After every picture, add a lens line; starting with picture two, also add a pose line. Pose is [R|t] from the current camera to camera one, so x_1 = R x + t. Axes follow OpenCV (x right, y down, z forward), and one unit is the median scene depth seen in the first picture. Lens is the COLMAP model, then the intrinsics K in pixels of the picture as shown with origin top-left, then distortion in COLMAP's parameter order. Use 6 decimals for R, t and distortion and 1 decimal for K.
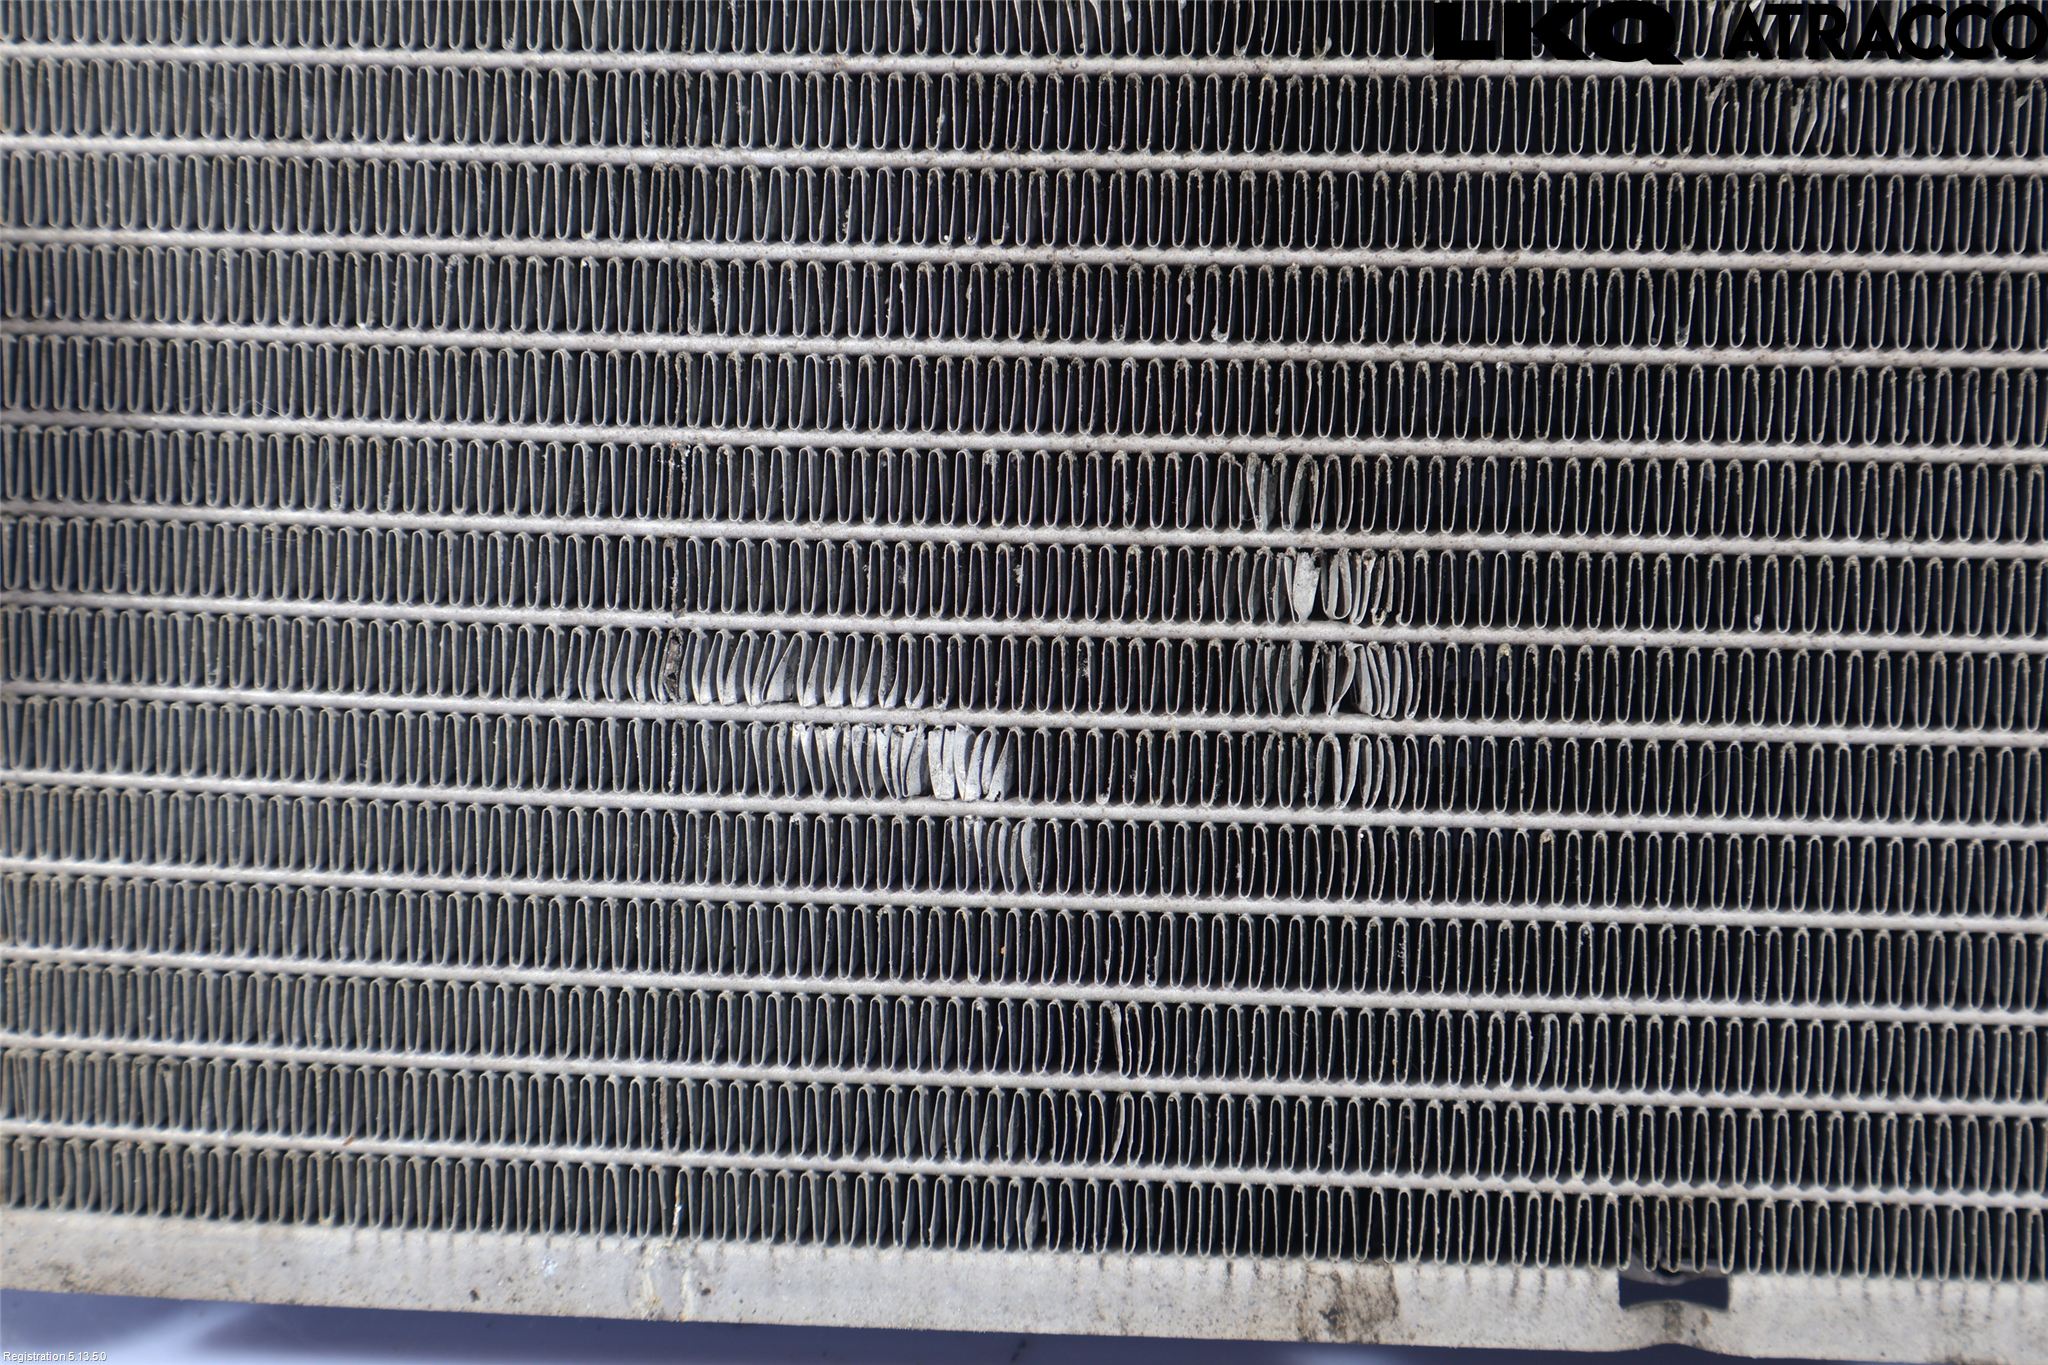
lens RADIAL K [[4314.0, 0, 1024.9], [0, 4314.0, 684.4], [0, 0, 1]] dist [-0.015678, 0.000000]
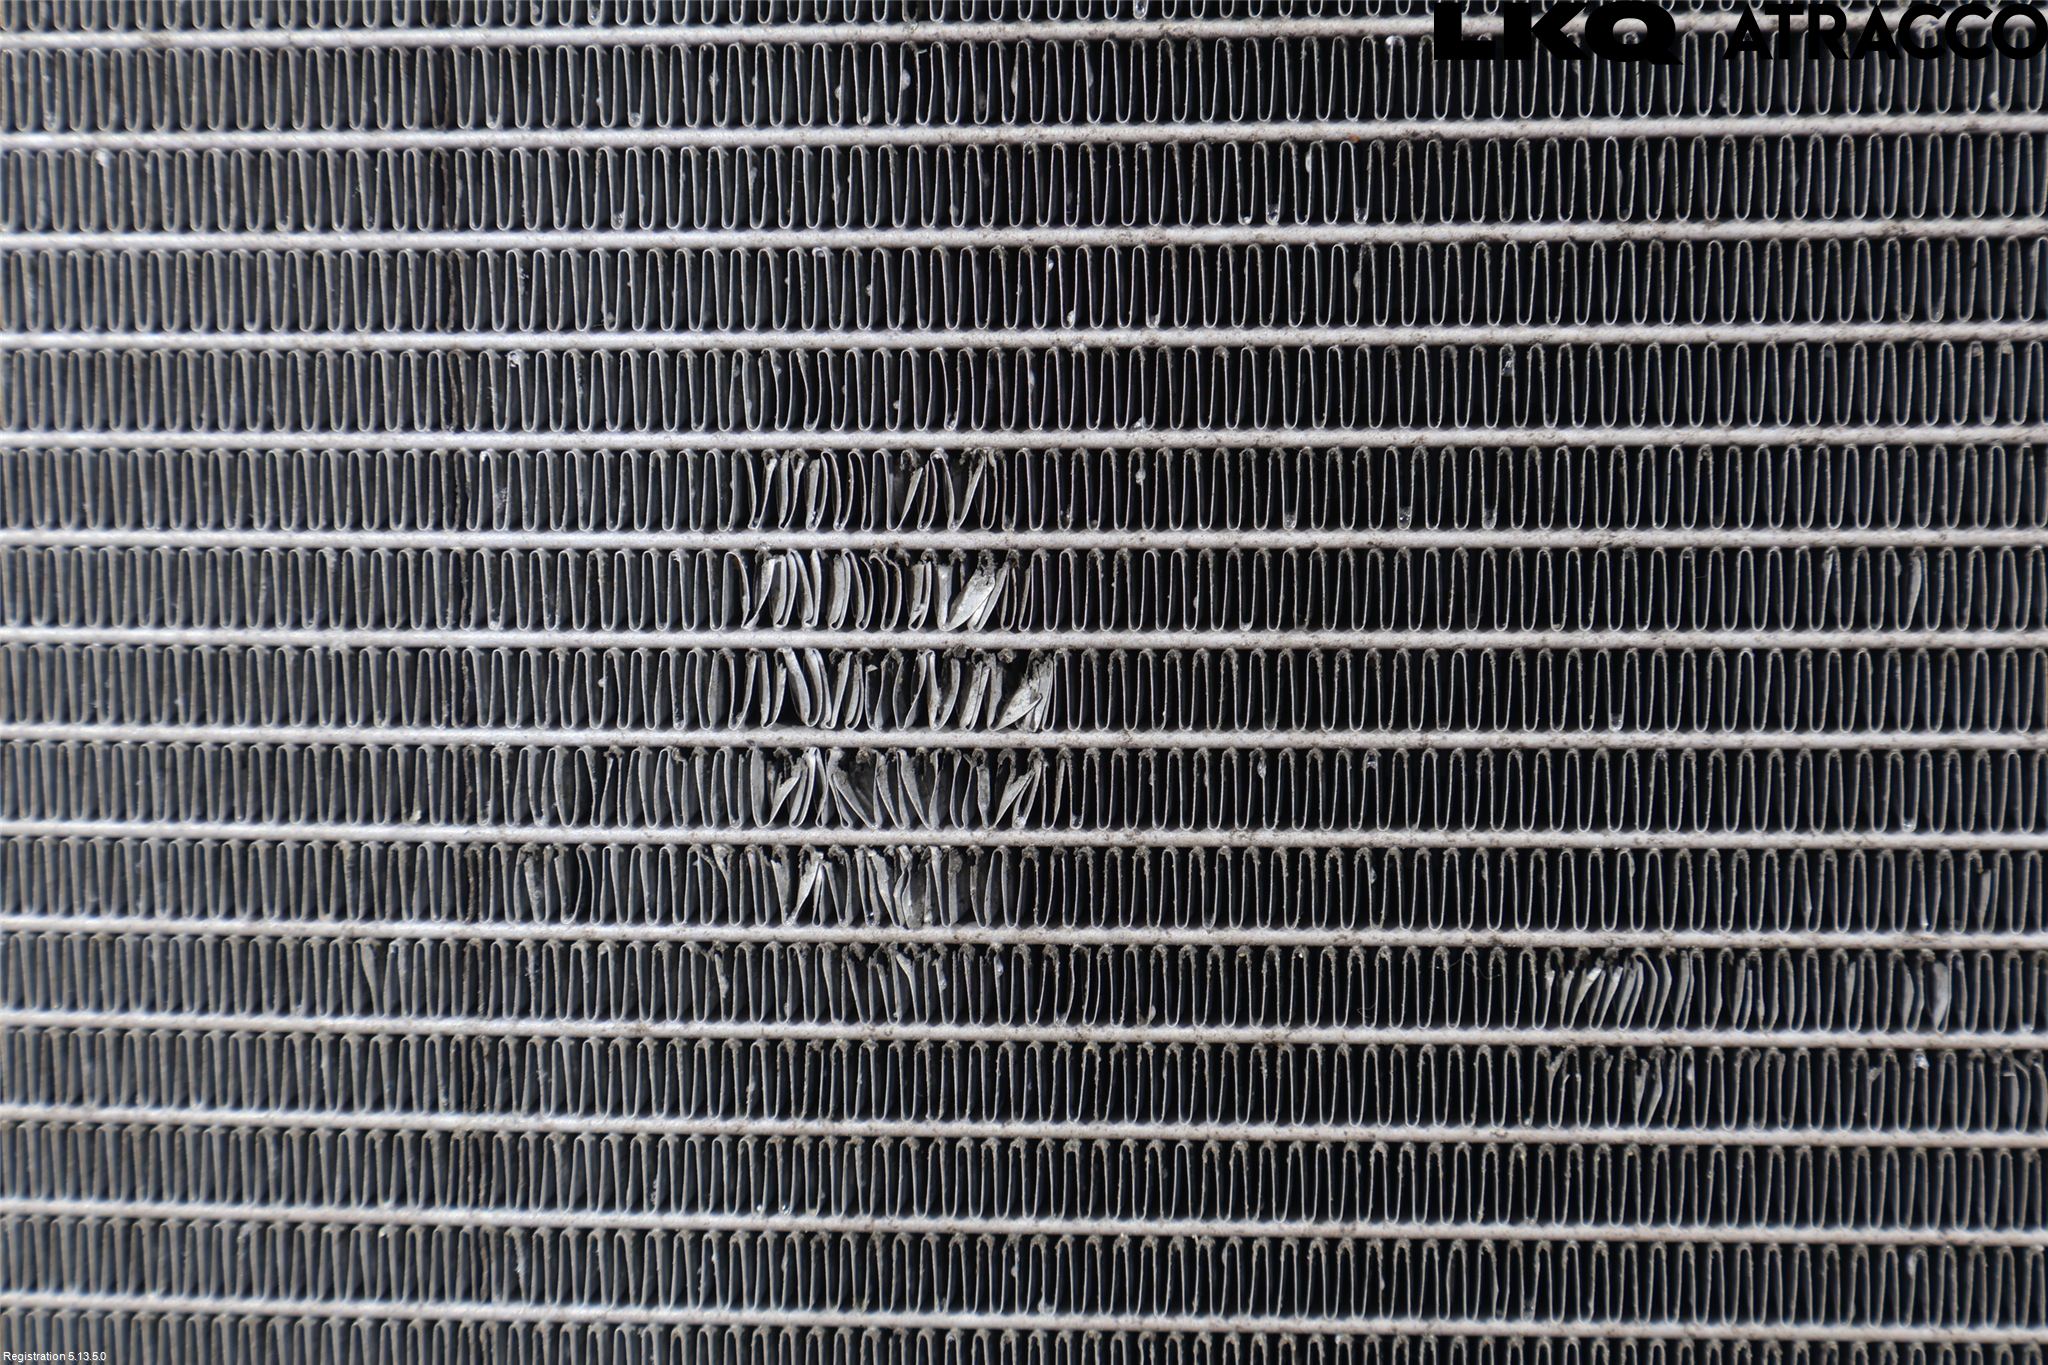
lens RADIAL K [[4314.0, 0, 1023.4], [0, 4314.0, 680.5], [0, 0, 1]] dist [-0.015678, 0.000000]
pose [[0.999639, -0.022206, 0.015139, 0.028494], [0.022347, 0.999708, -0.009167, -0.211052], [-0.014932, 0.009502, 0.999843, 0.041688]]
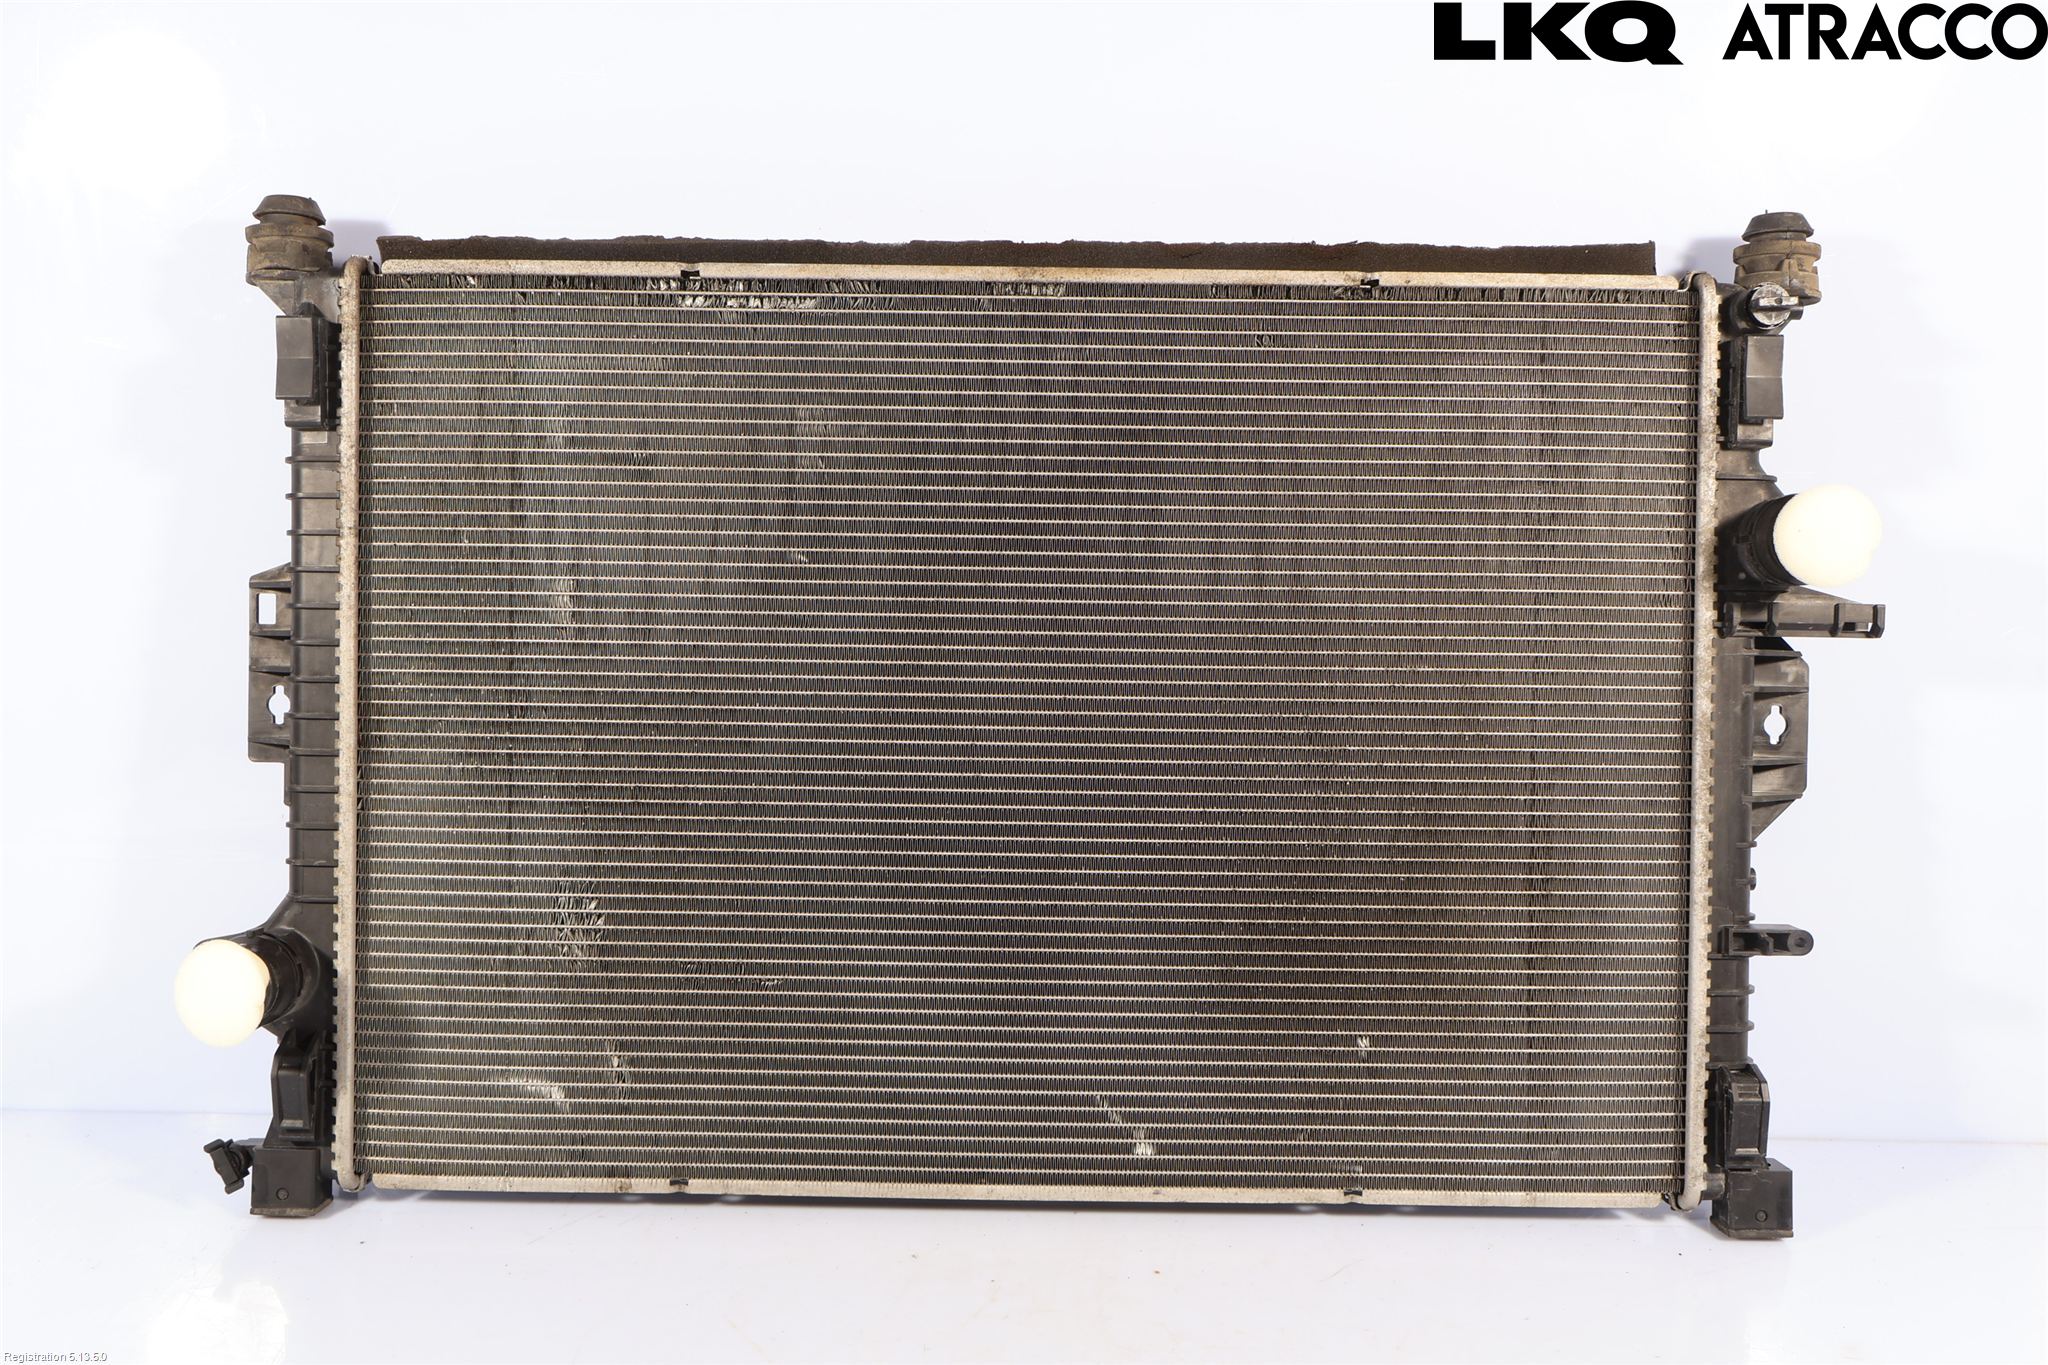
lens RADIAL K [[2005.2, 0, 1027.7], [0, 2005.2, 688.1], [0, 0, 1]] dist [-0.000362, 0.000000]
pose [[0.994310, 0.005110, 0.106399, 0.333833], [0.008422, 0.991950, -0.126350, -0.179501], [-0.106188, 0.126528, 0.986263, -1.847202]]
